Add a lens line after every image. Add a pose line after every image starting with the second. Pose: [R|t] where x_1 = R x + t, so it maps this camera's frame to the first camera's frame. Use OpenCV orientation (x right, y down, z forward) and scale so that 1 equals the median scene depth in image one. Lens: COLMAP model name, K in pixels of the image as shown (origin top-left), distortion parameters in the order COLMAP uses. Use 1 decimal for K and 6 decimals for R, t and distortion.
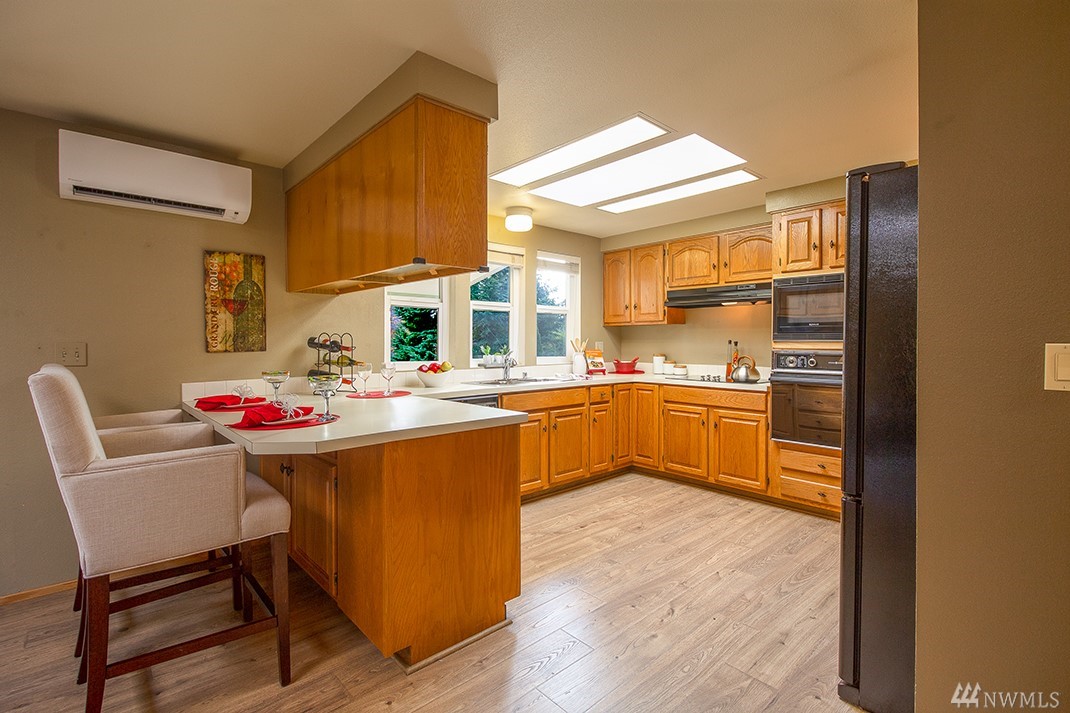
lens RADIAL K [[492.7, 0, 542.1], [0, 492.7, 345.6], [0, 0, 1]] dist [0.019087, -0.011879]
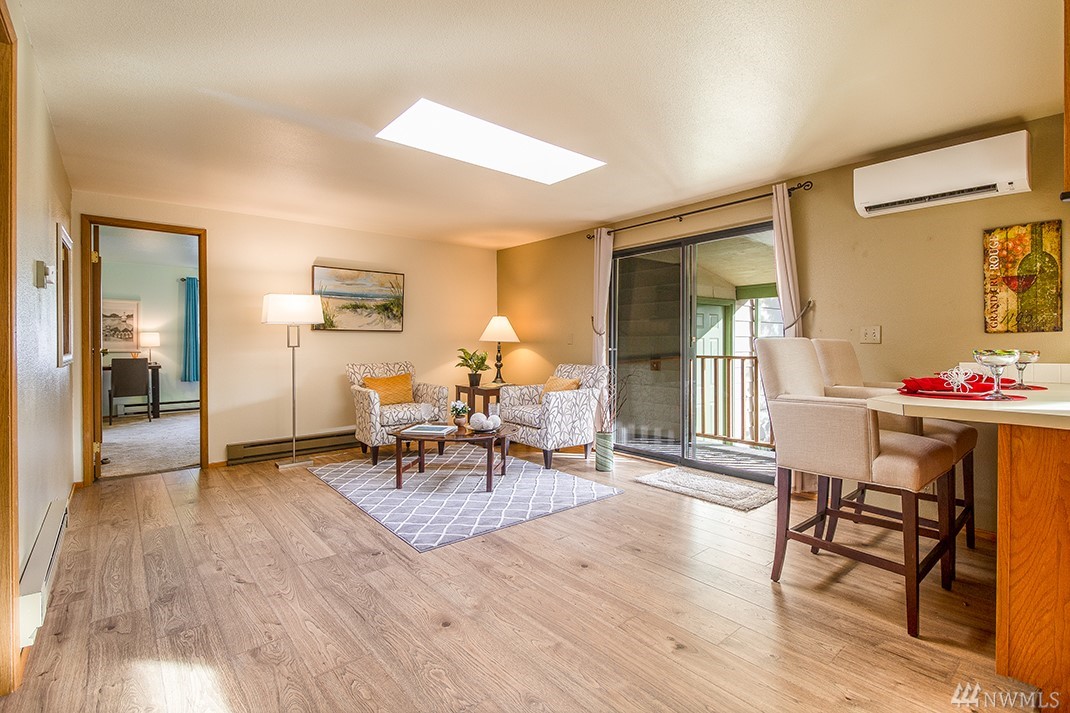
lens RADIAL K [[492.7, 0, 542.1], [0, 492.7, 345.6], [0, 0, 1]] dist [0.019087, -0.011879]
pose [[-0.028220, 0.008279, -0.999567, 0.273952], [-0.004753, 0.999953, 0.008416, 0.028081], [0.999590, 0.004989, -0.028179, 0.114215]]
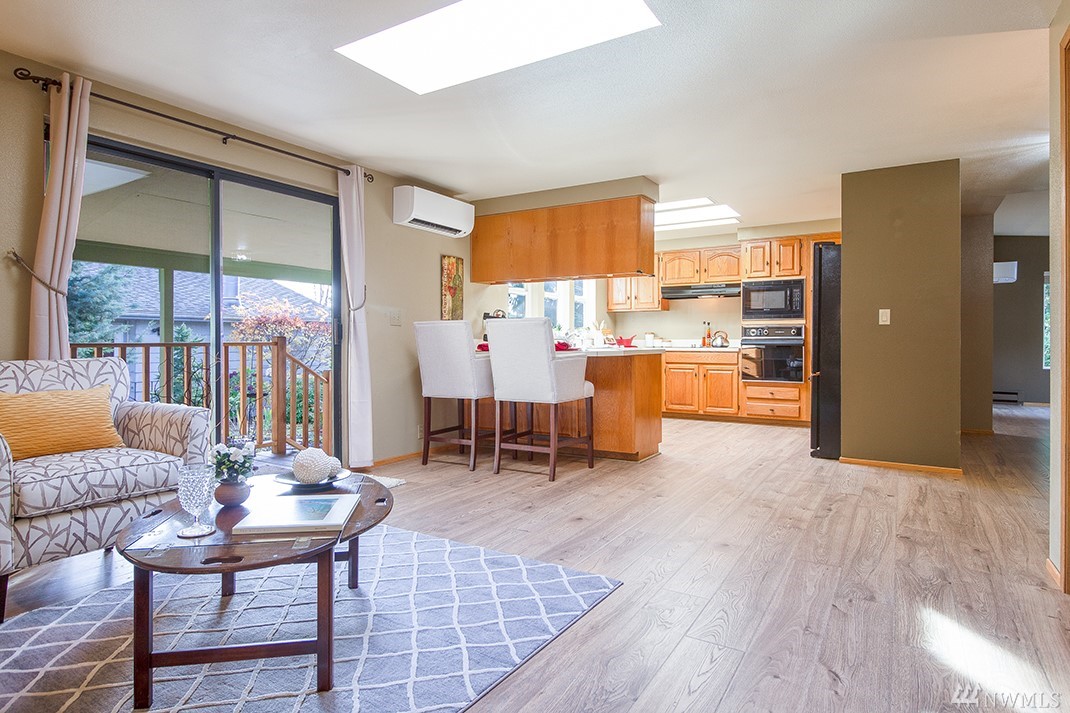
lens RADIAL K [[593.4, 0, 527.0], [0, 593.4, 344.9], [0, 0, 1]] dist [0.003307, -0.000812]
pose [[0.965239, -0.001147, 0.261366, -0.729254], [0.002242, 0.999990, -0.003895, 0.079320], [-0.261359, 0.004345, 0.965232, -0.698722]]
